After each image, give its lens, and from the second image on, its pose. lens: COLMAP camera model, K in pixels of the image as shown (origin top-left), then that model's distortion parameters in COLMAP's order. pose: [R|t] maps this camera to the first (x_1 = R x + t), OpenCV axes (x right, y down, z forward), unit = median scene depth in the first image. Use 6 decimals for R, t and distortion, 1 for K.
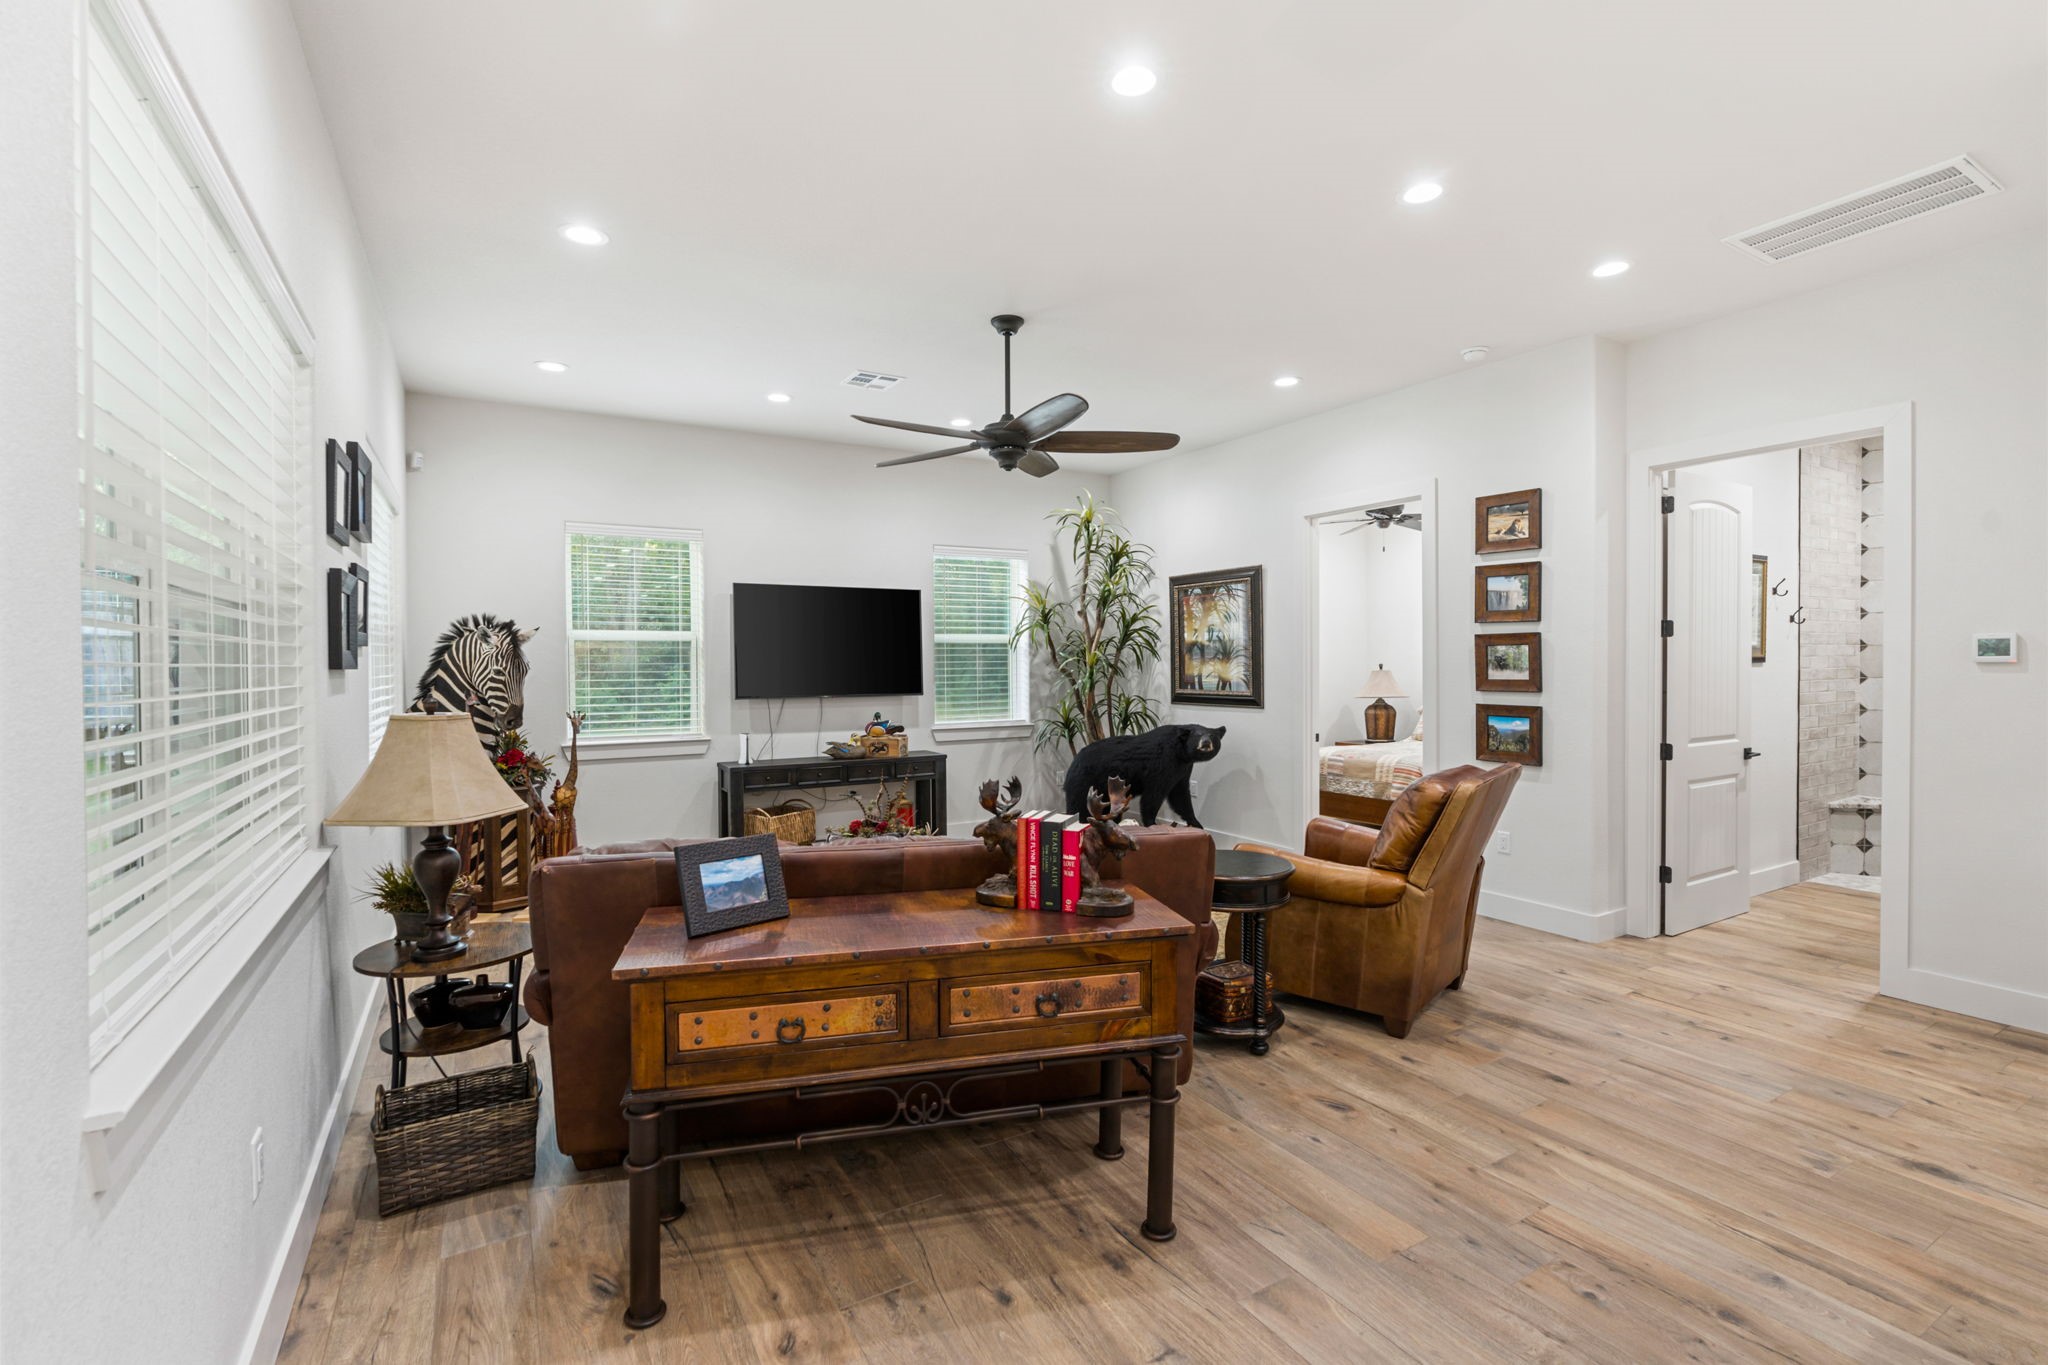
lens RADIAL K [[917.1, 0, 1023.1], [0, 917.1, 676.8], [0, 0, 1]] dist [-0.014193, 0.005634]
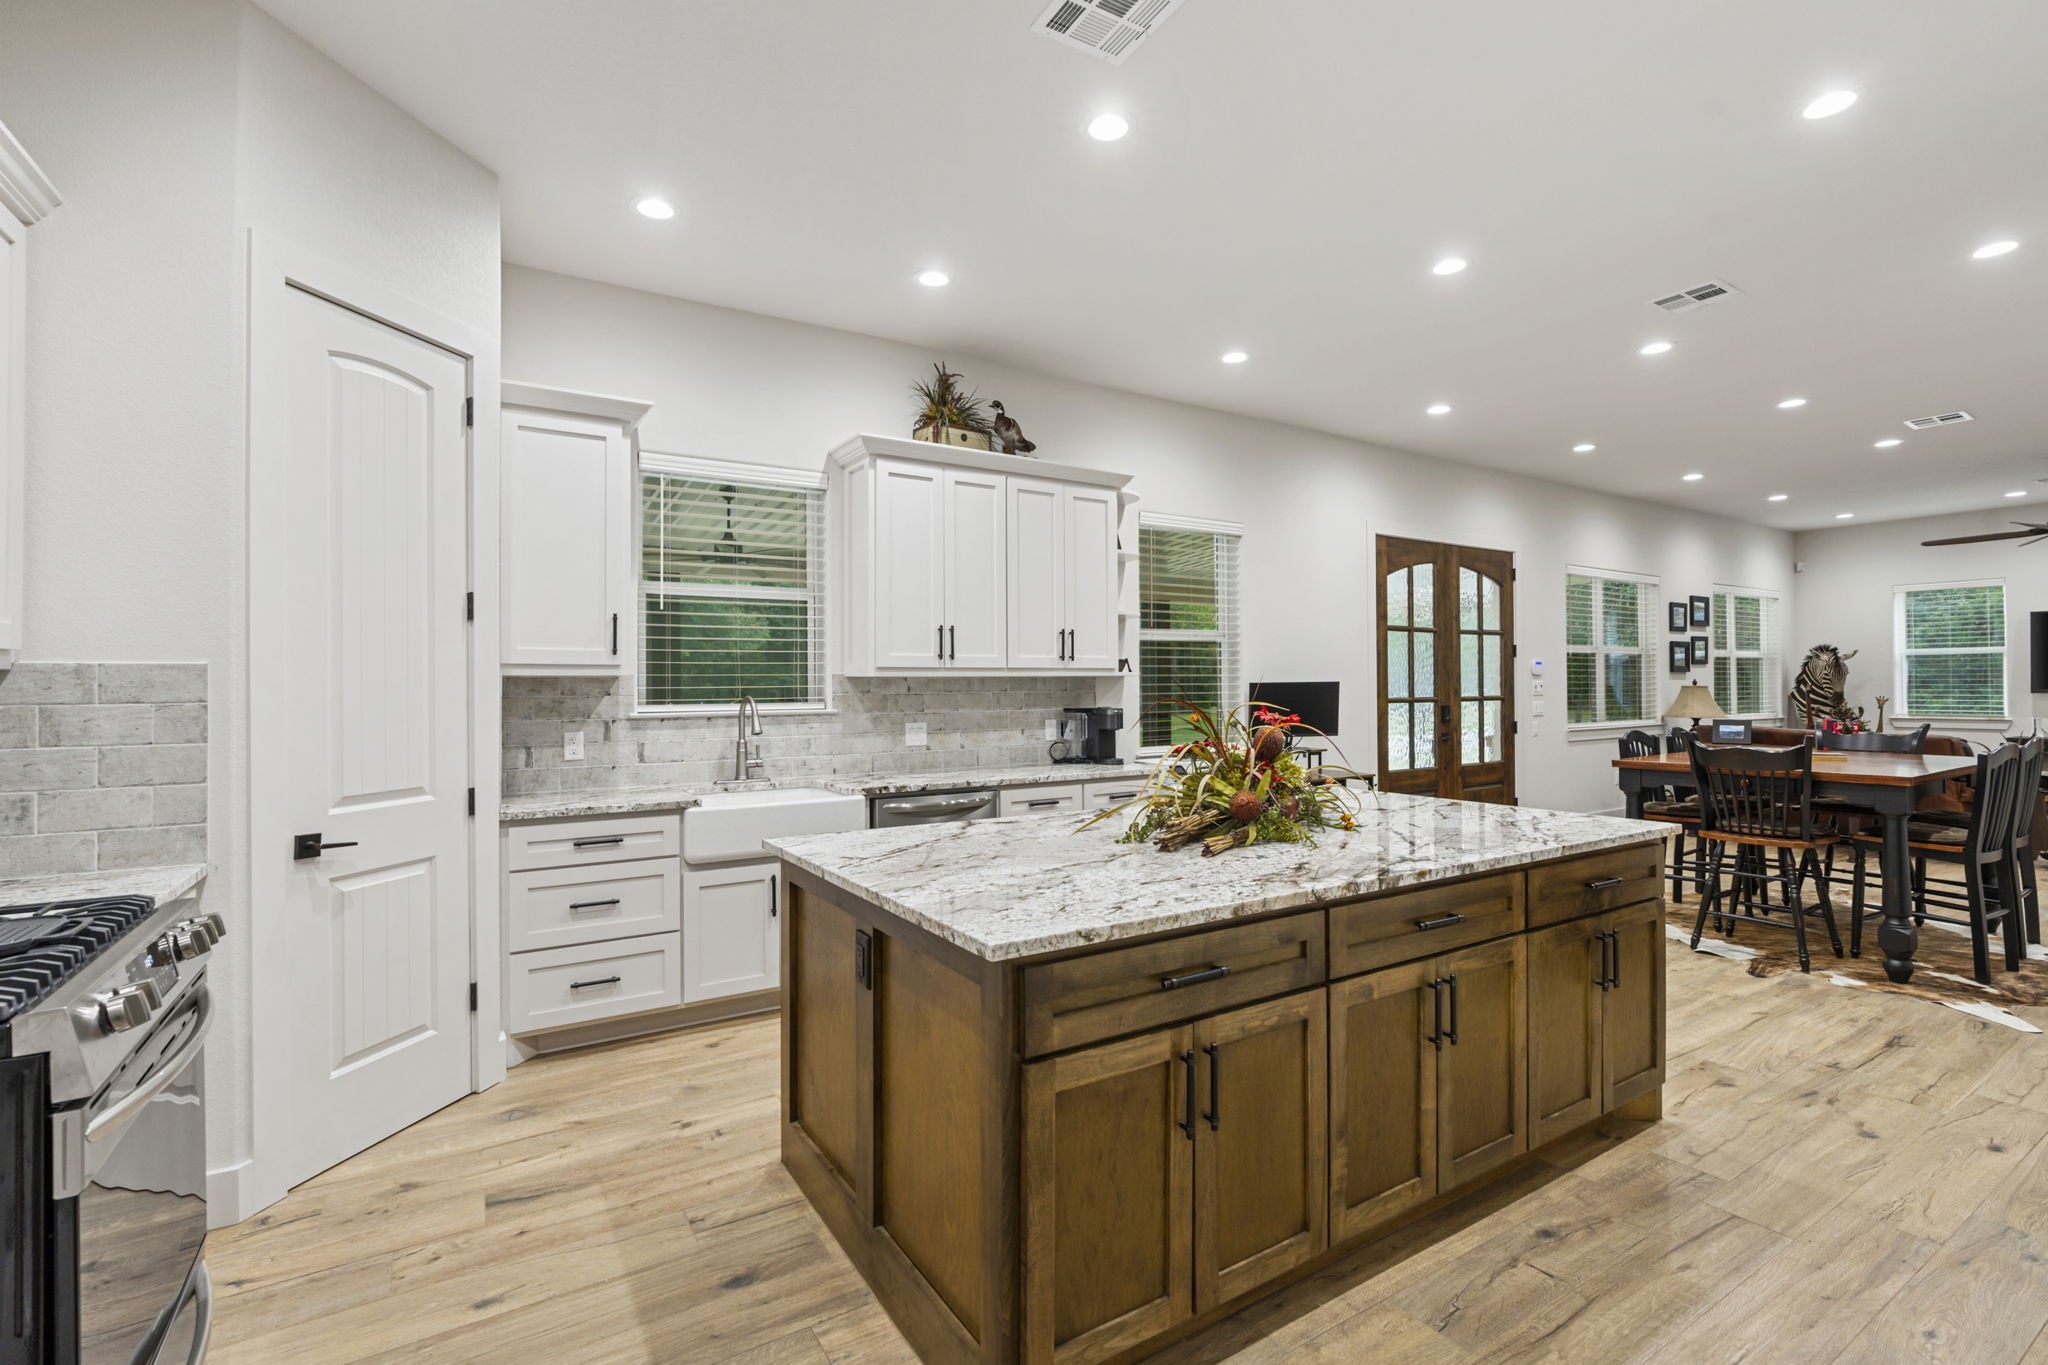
lens RADIAL K [[917.1, 0, 1023.1], [0, 917.1, 676.8], [0, 0, 1]] dist [-0.014193, 0.005634]
pose [[0.029367, -0.006130, -0.999550, 1.394392], [-0.008397, 0.999944, -0.006379, 0.028456], [0.999533, 0.008581, 0.029314, -0.814454]]
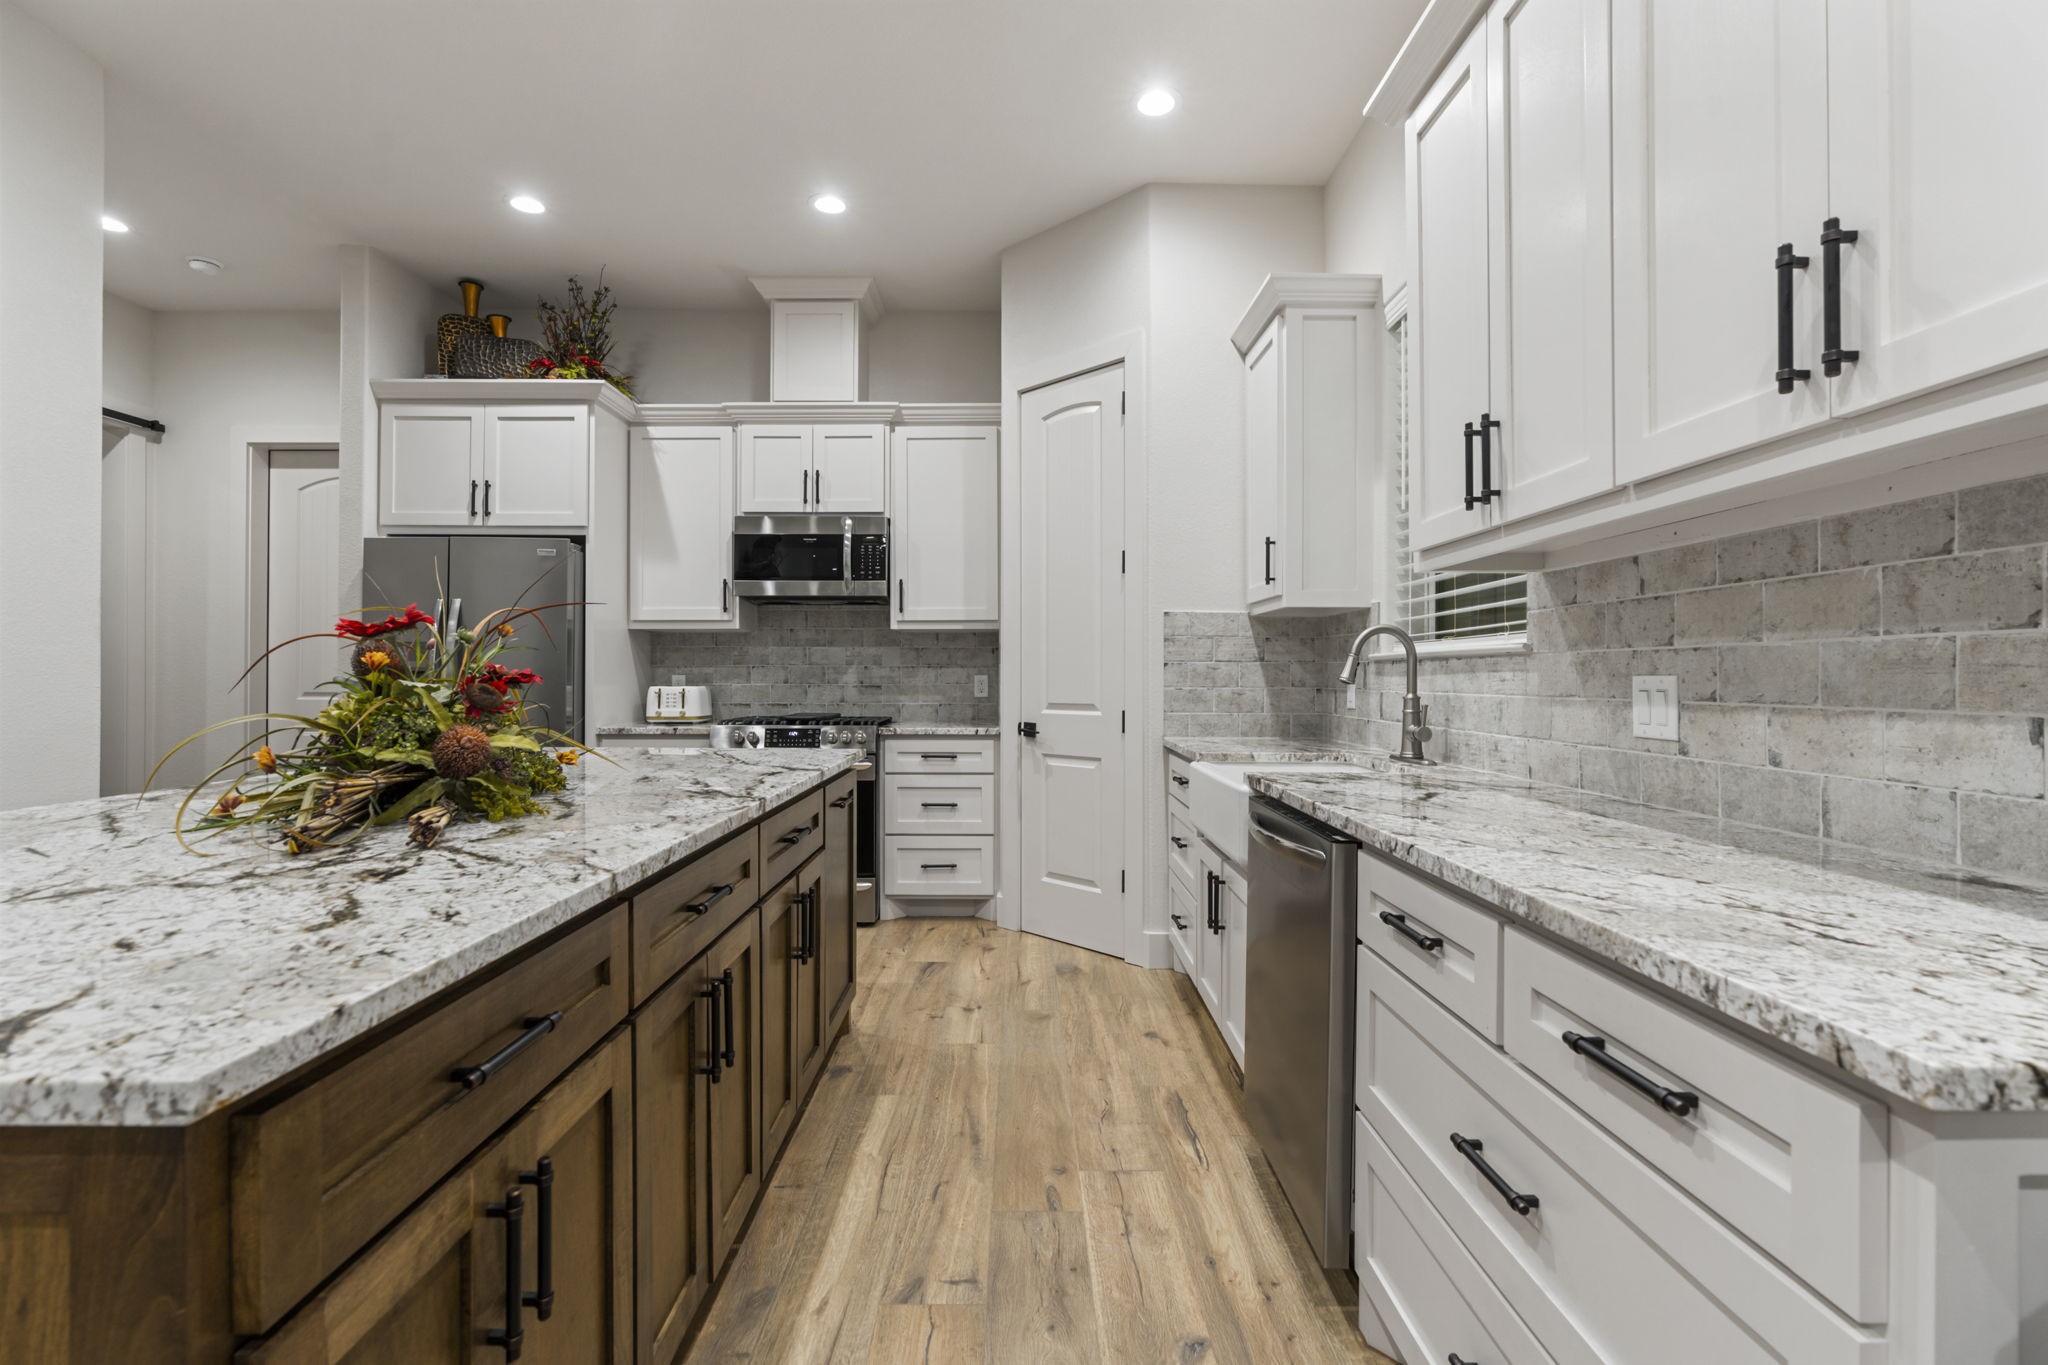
lens RADIAL K [[917.1, 0, 1023.1], [0, 917.1, 676.8], [0, 0, 1]] dist [-0.014193, 0.005634]
pose [[-0.863494, 0.002978, 0.504351, 0.467978], [0.009193, 0.999909, 0.009836, 0.065900], [-0.504276, 0.013130, -0.863443, -0.475467]]
